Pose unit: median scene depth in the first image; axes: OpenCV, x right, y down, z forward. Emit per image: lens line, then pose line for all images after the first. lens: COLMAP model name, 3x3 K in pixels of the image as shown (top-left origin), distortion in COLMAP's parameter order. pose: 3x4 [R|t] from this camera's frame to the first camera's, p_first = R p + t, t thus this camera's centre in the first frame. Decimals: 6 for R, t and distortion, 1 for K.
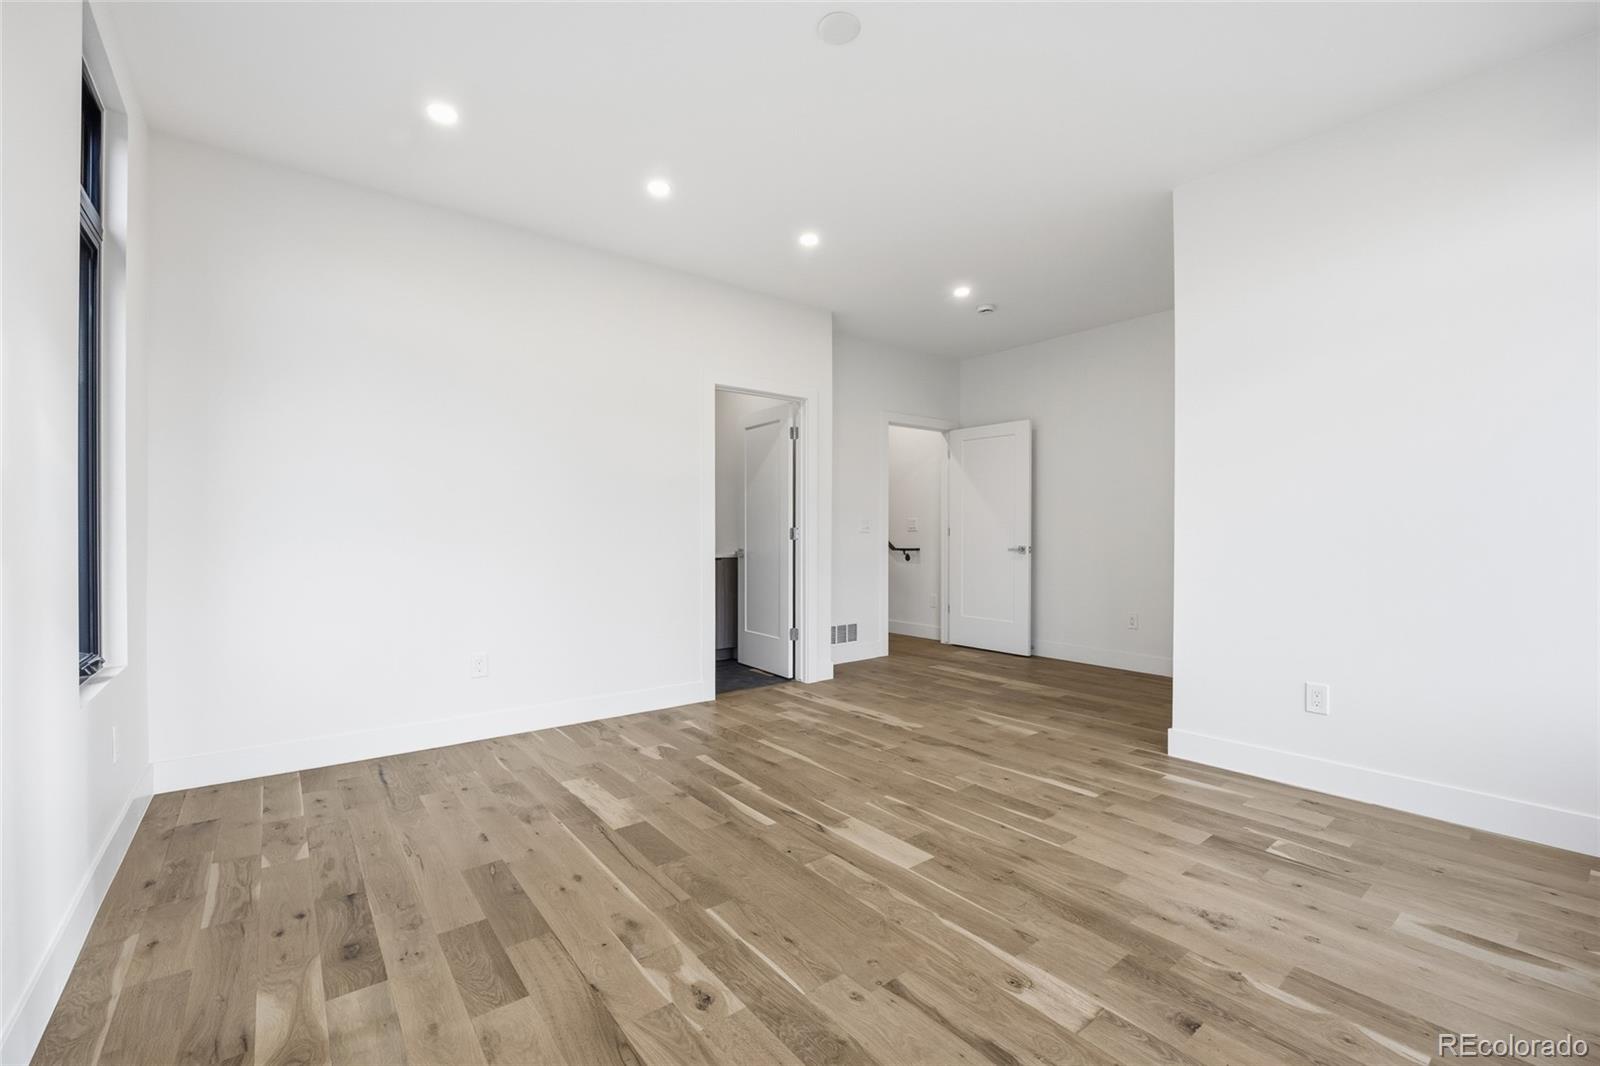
lens RADIAL K [[663.7, 0, 803.1], [0, 663.7, 529.3], [0, 0, 1]] dist [-0.032585, -0.000038]
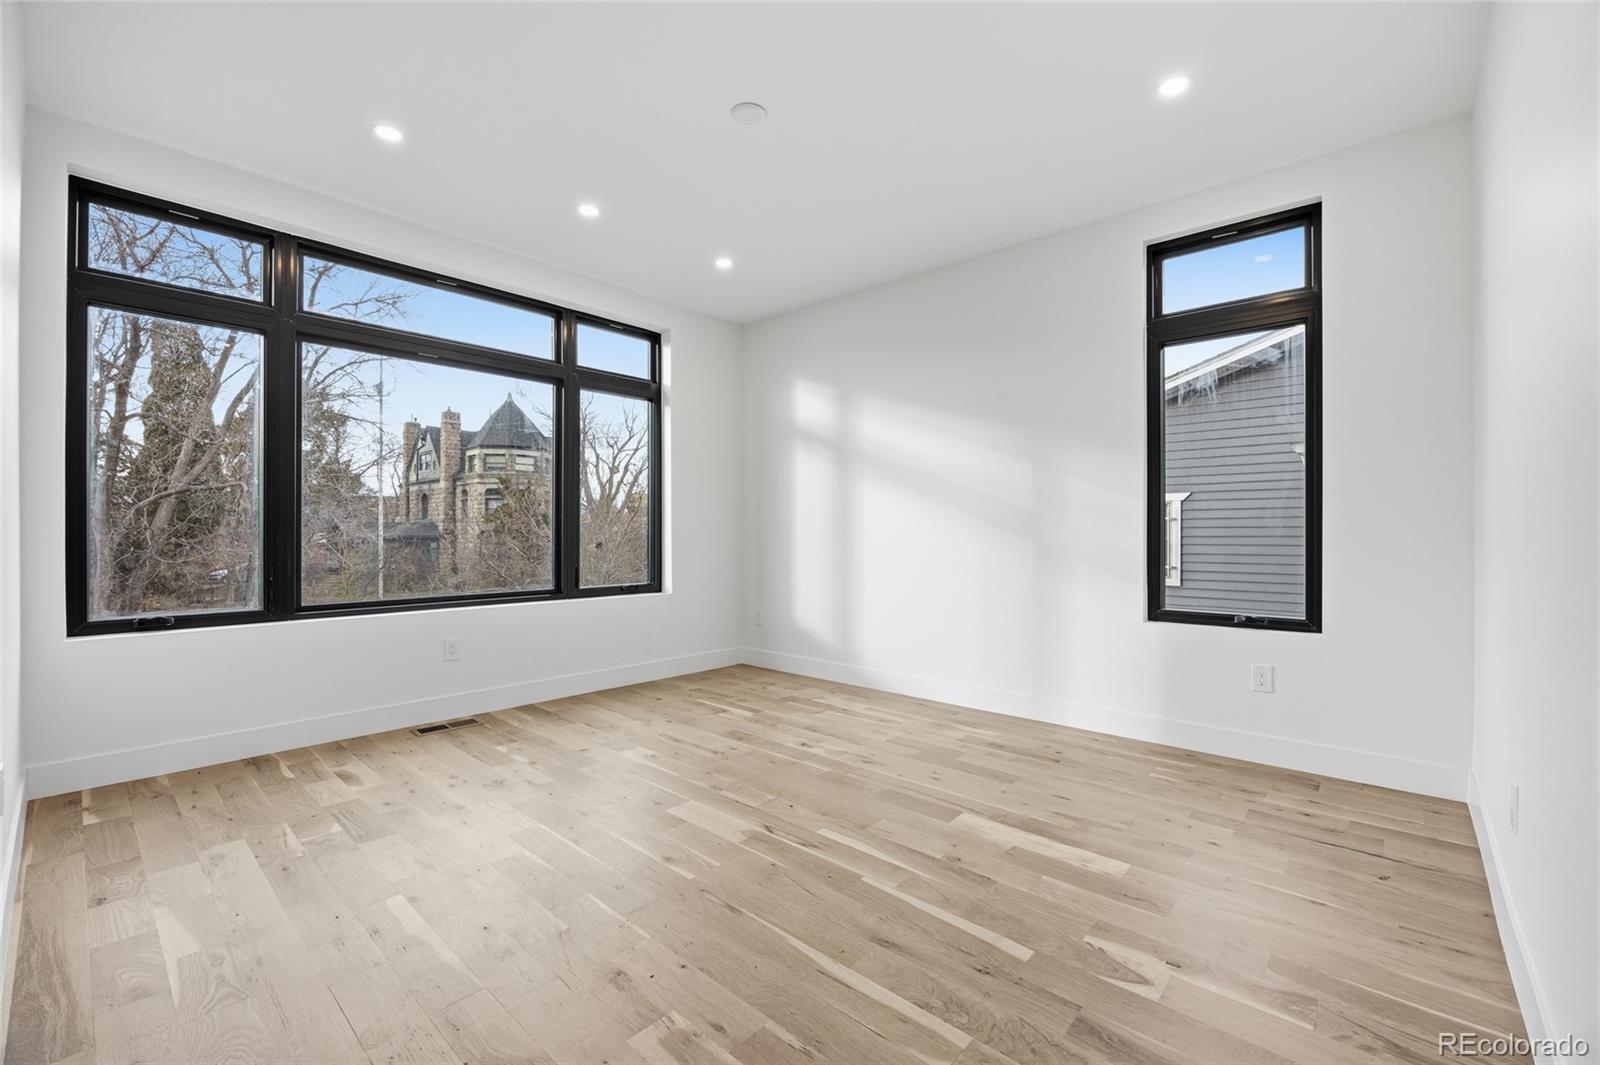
lens RADIAL K [[663.7, 0, 803.1], [0, 663.7, 528.8], [0, 0, 1]] dist [-0.032585, -0.000038]
pose [[-0.984695, -0.000858, -0.174283, 0.150416], [0.000341, 0.999976, -0.006850, 0.013018], [0.174285, -0.006804, -0.984672, 2.015434]]
